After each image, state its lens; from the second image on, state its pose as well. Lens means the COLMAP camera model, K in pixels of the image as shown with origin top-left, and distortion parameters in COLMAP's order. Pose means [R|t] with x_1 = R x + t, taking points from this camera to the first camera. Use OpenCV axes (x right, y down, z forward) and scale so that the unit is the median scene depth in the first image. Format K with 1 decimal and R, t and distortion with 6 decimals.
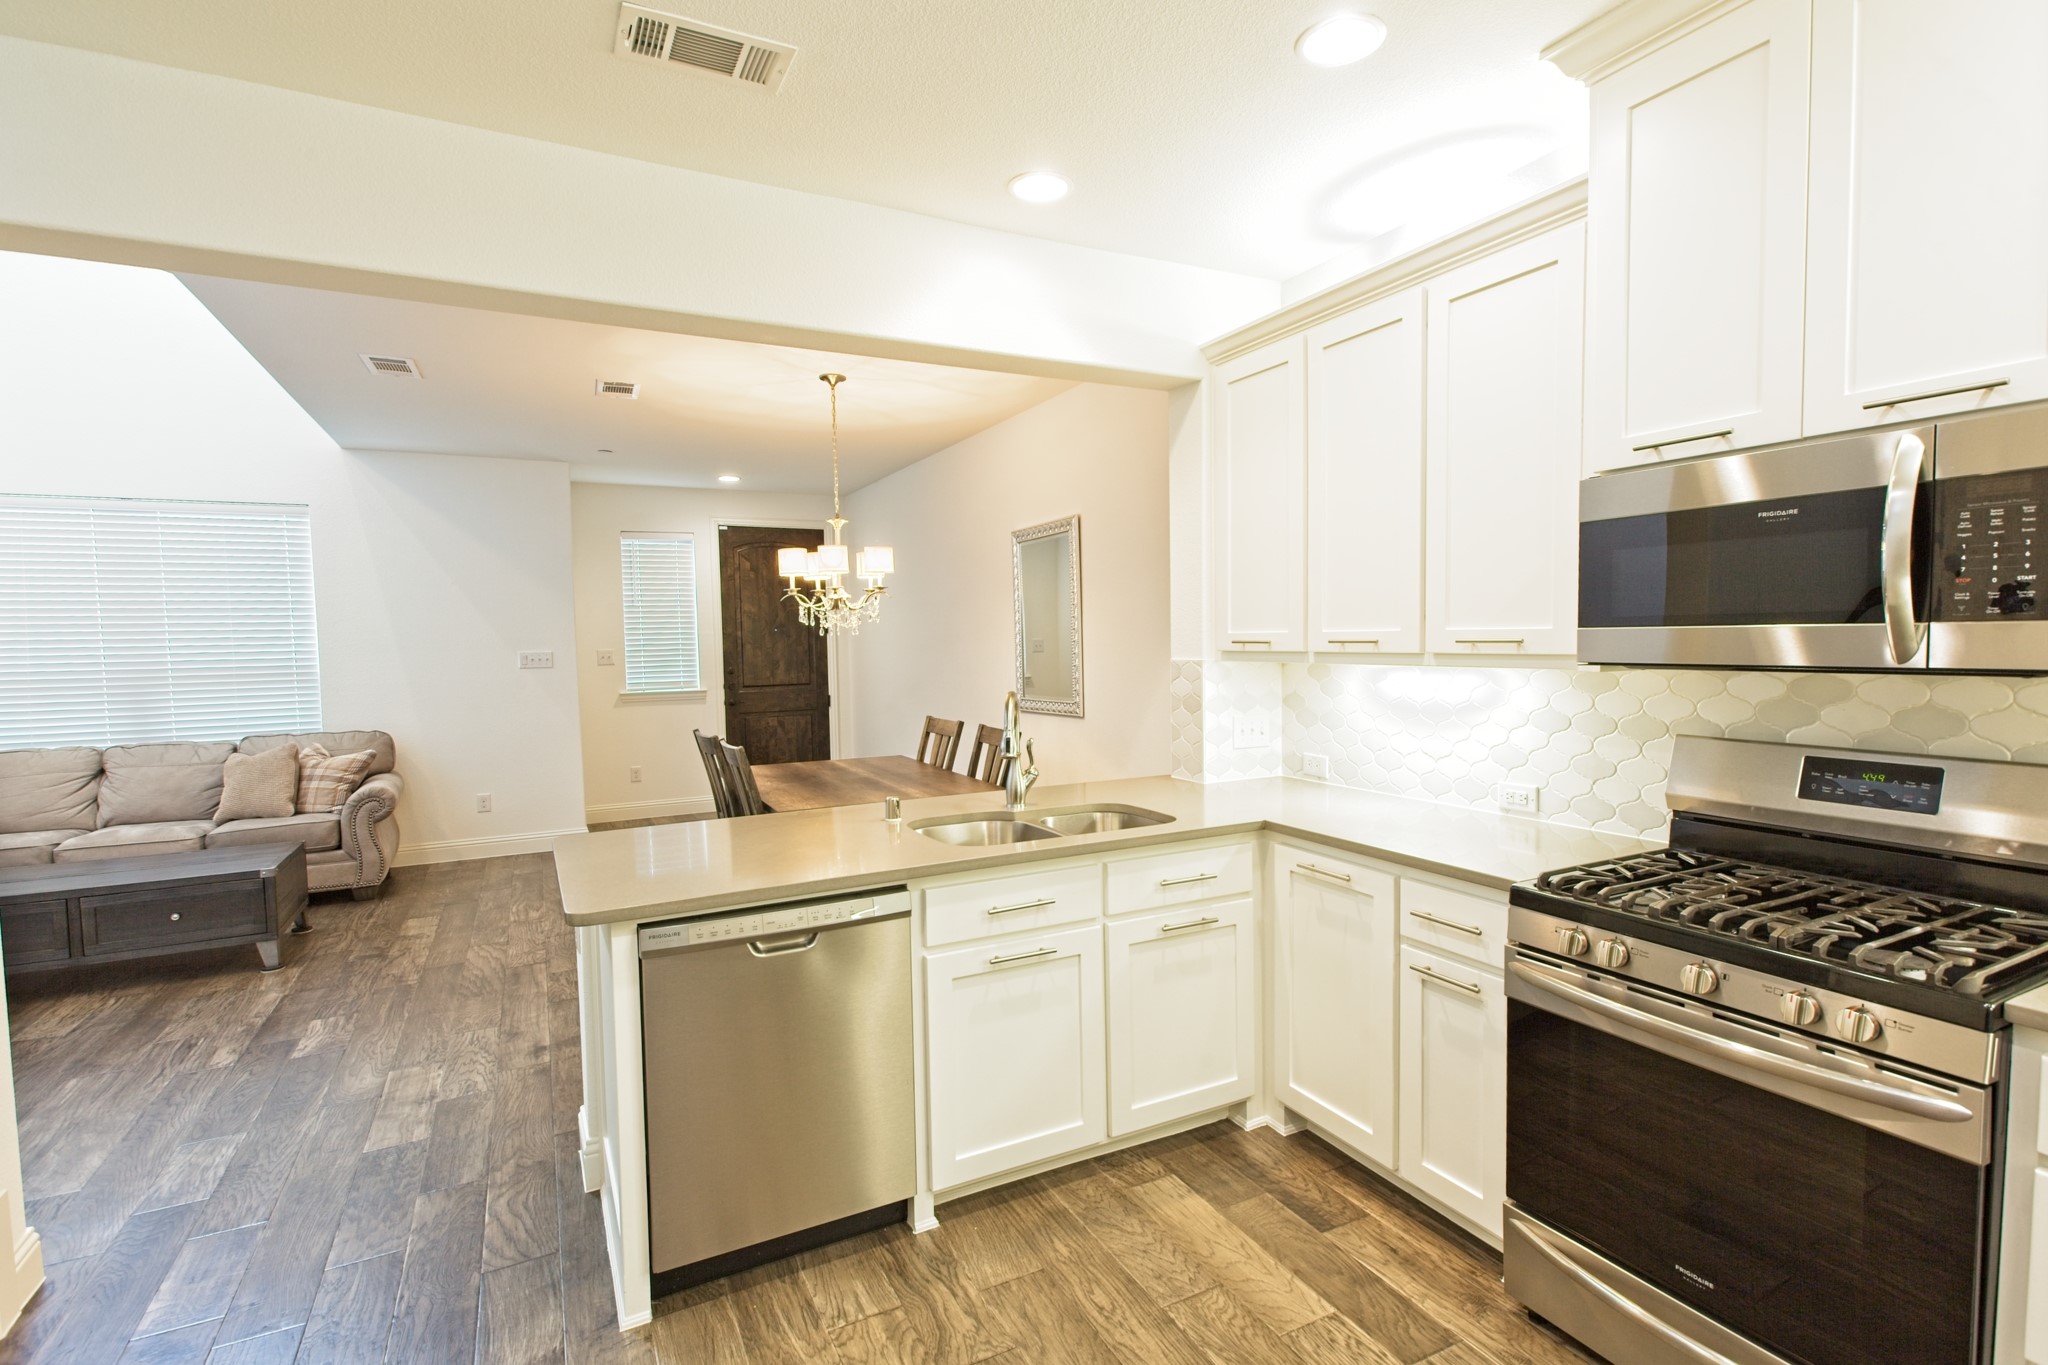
lens RADIAL K [[971.8, 0, 1023.8], [0, 971.8, 683.1], [0, 0, 1]] dist [0.027923, -0.013392]
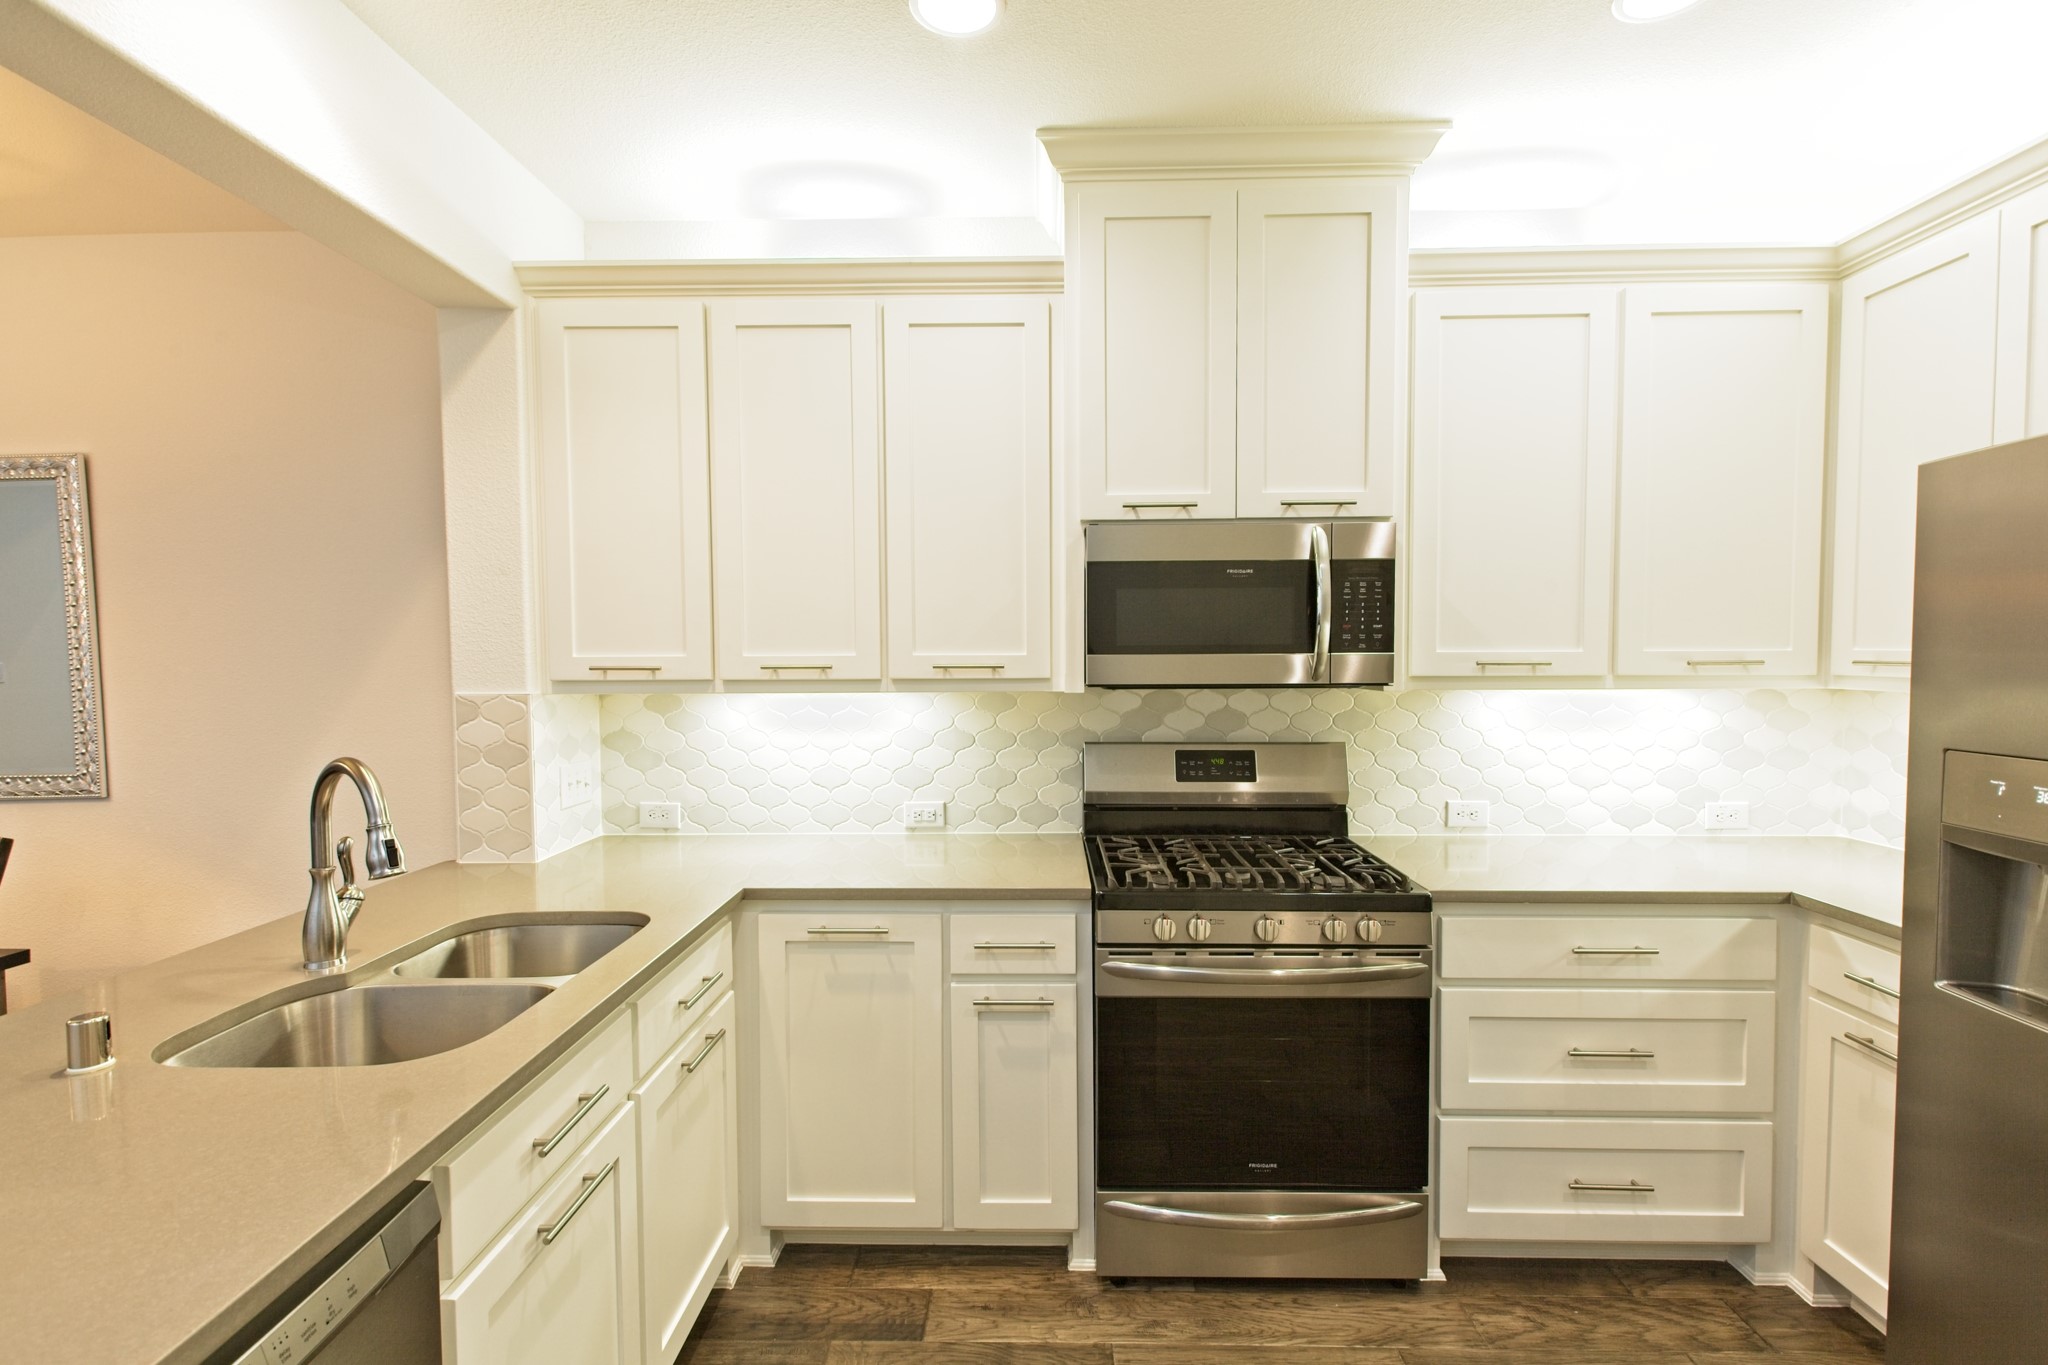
lens RADIAL K [[923.5, 0, 1022.5], [0, 923.5, 686.2], [0, 0, 1]] dist [0.023315, -0.013689]
pose [[0.468125, -0.018604, 0.883466, -0.291886], [0.040609, 0.999175, -0.000477, -0.015374], [-0.882728, 0.036100, 0.468495, 0.393357]]
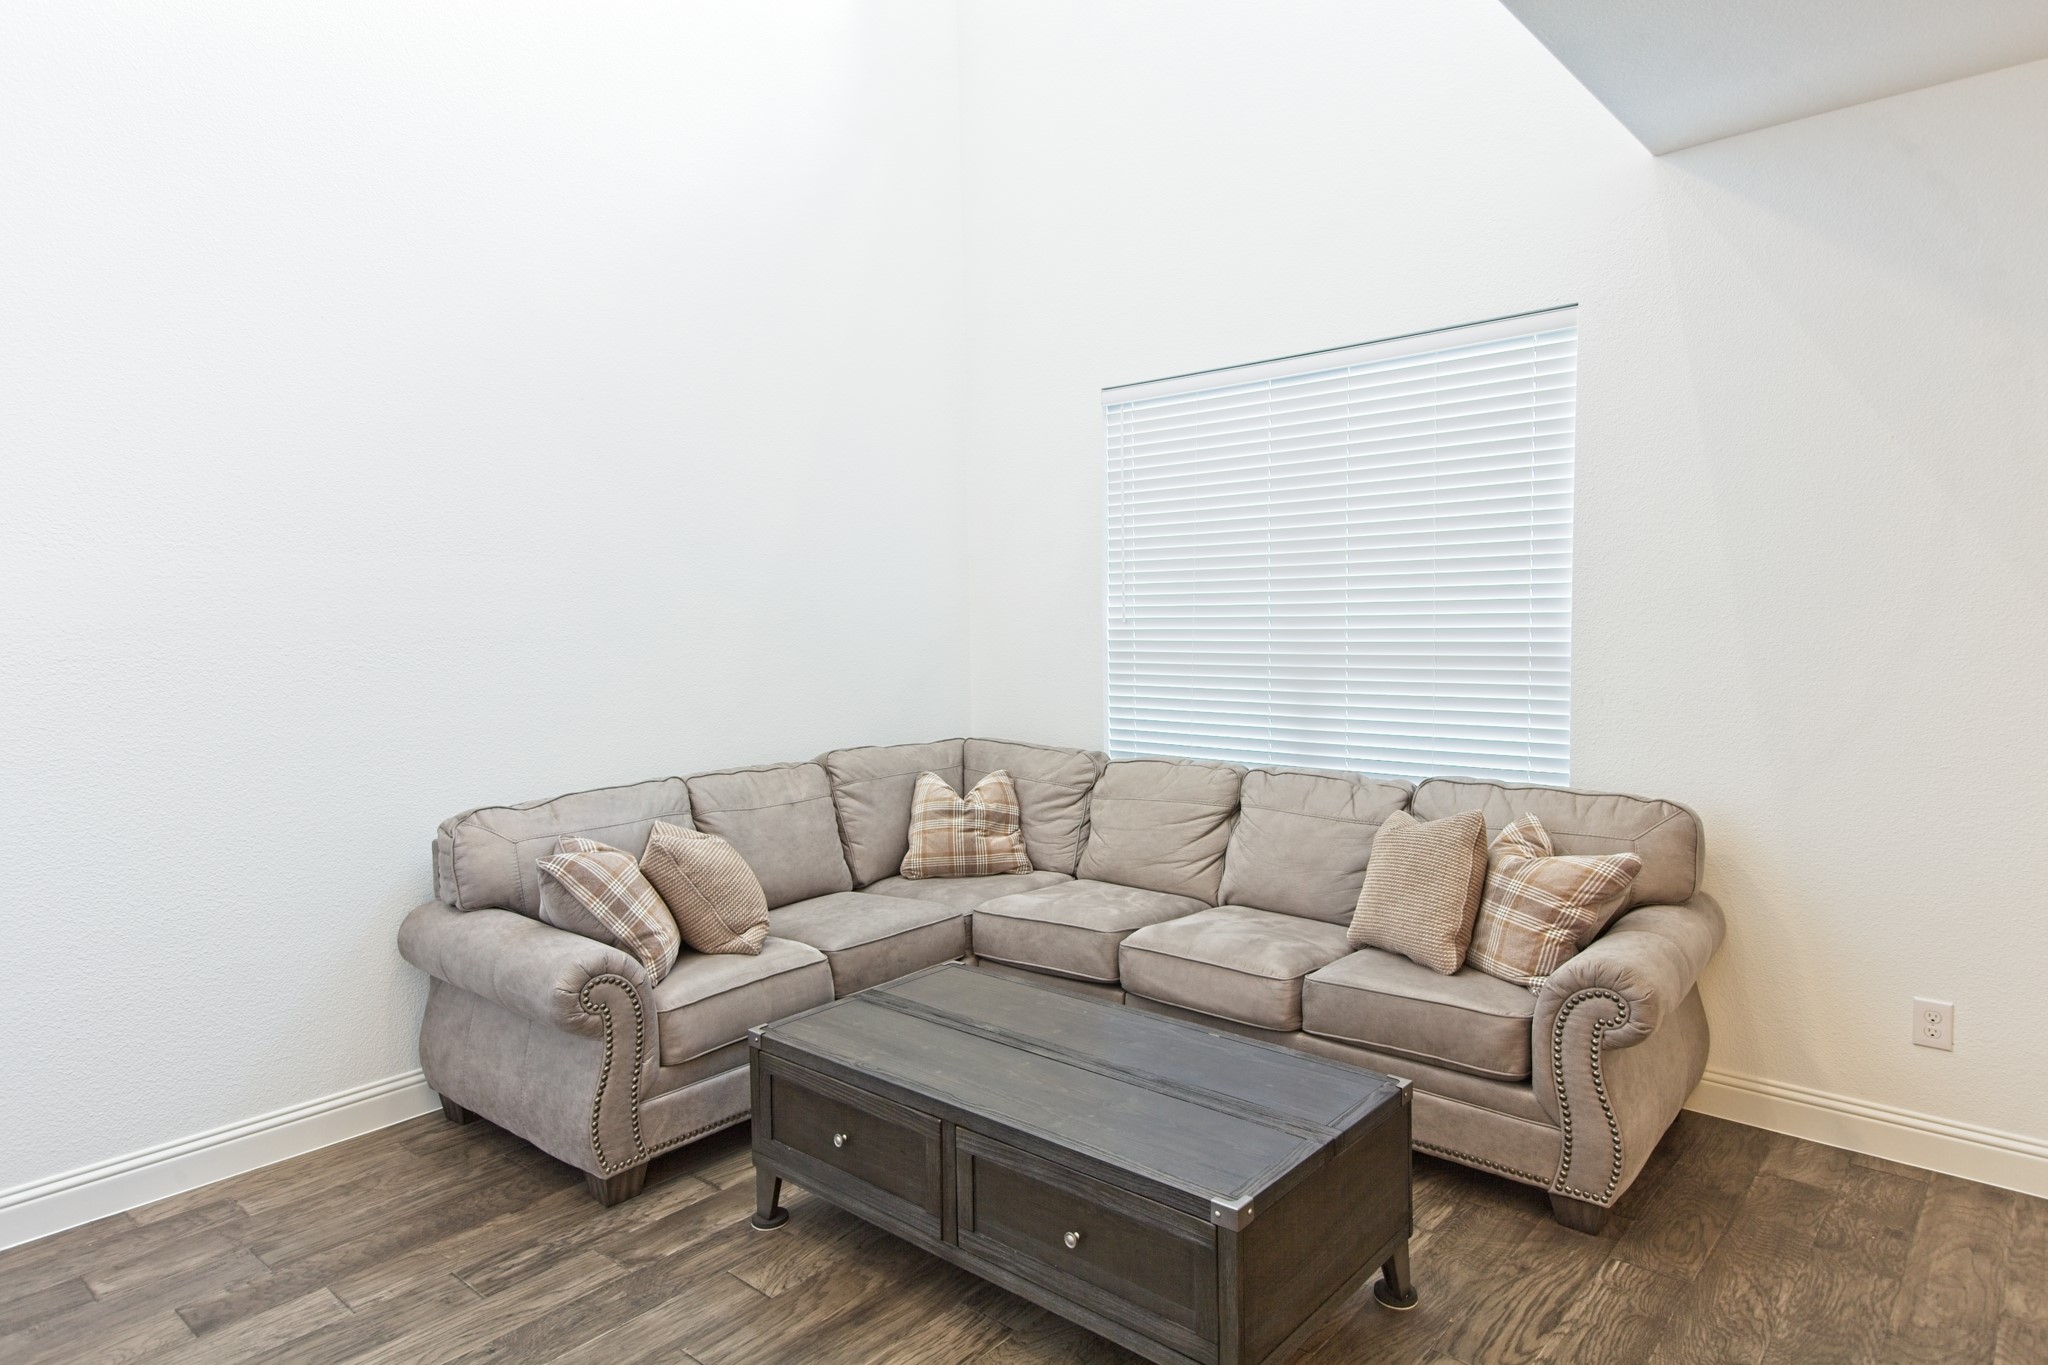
lens RADIAL K [[1181.6, 0, 1029.5], [0, 1181.6, 686.4], [0, 0, 1]] dist [0.083456, -0.036960]
pose [[0.375644, 0.072335, -0.923937, -0.562234], [-0.037938, 0.997314, 0.062655, -0.049032], [0.925987, 0.011516, 0.377379, 1.093468]]
